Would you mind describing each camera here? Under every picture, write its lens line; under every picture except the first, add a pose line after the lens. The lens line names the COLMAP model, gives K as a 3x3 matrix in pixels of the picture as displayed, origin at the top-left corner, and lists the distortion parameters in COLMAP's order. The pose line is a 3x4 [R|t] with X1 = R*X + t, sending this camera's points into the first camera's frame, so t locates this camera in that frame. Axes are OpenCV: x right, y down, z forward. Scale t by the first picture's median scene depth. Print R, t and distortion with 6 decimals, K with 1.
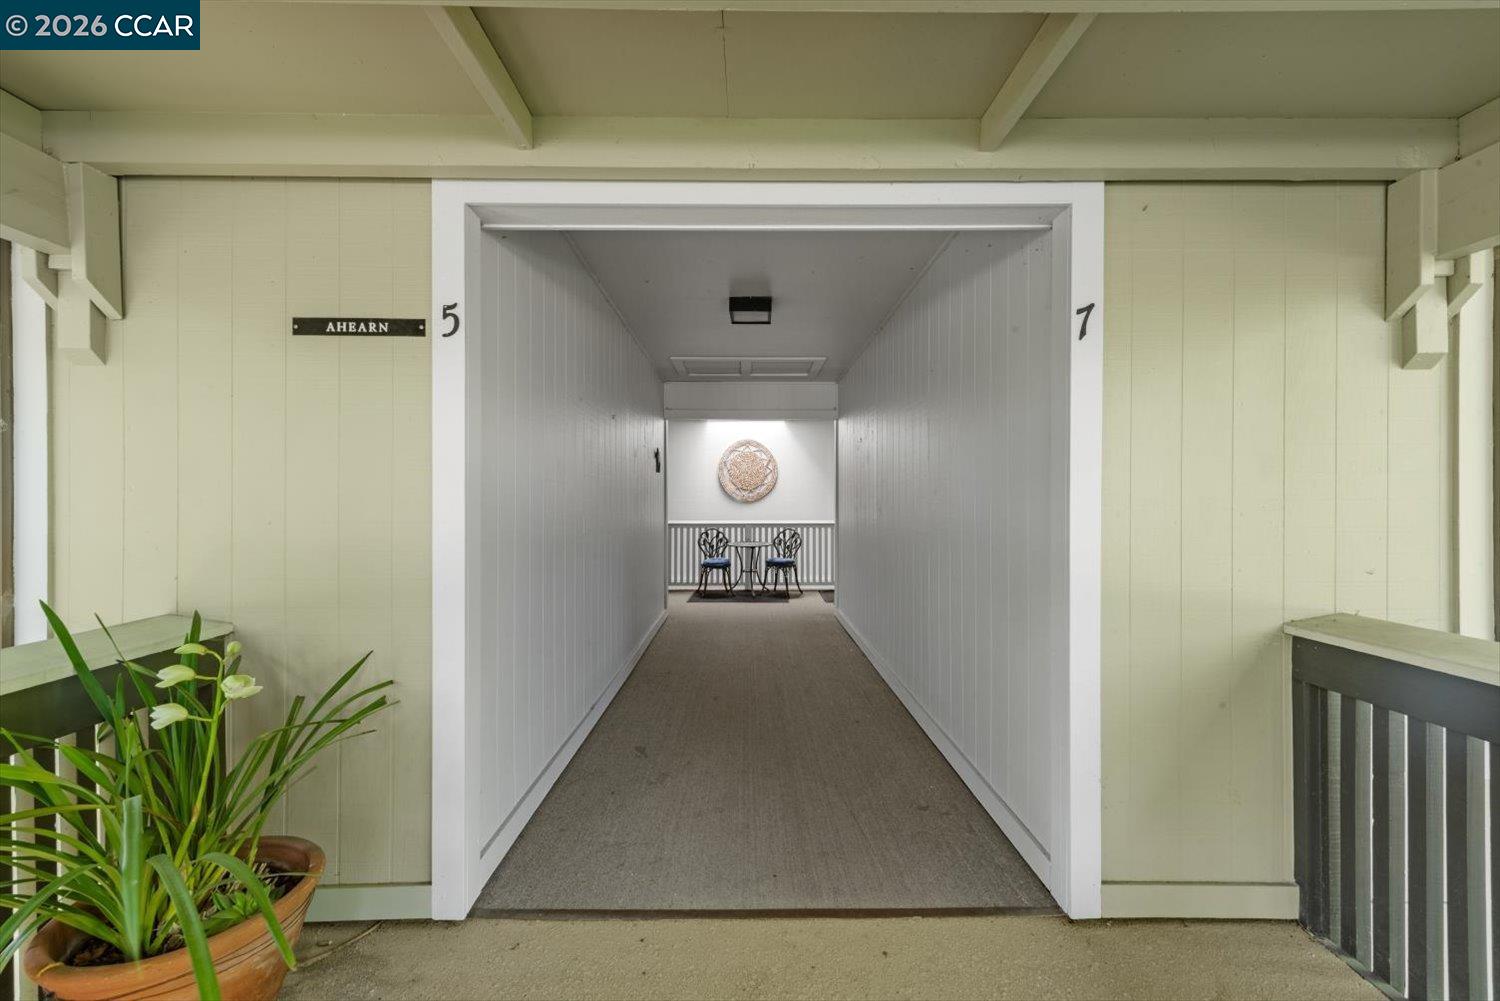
lens RADIAL K [[592.9, 0, 750.0], [0, 592.9, 500.5], [0, 0, 1]] dist [0.005237, -0.002911]
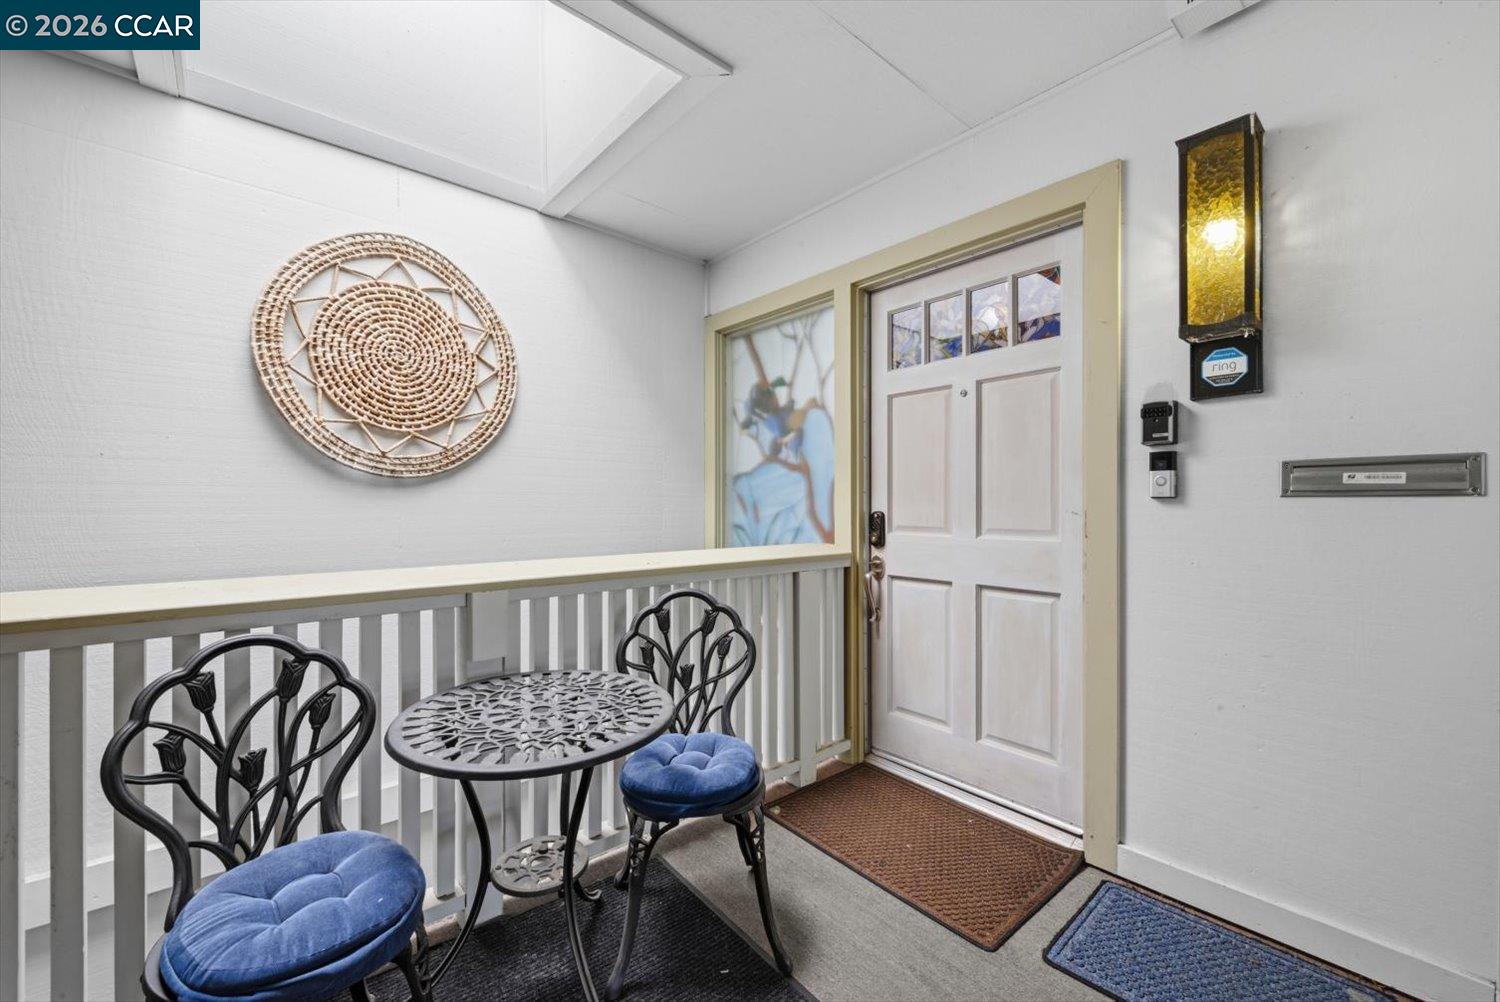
lens RADIAL K [[592.9, 0, 750.0], [0, 592.9, 501.0], [0, 0, 1]] dist [0.005237, -0.002911]
pose [[0.758570, -0.003167, 0.651584, -0.062688], [-0.002721, 0.999964, 0.008029, 0.009589], [-0.651586, -0.007863, 0.758534, 0.781682]]
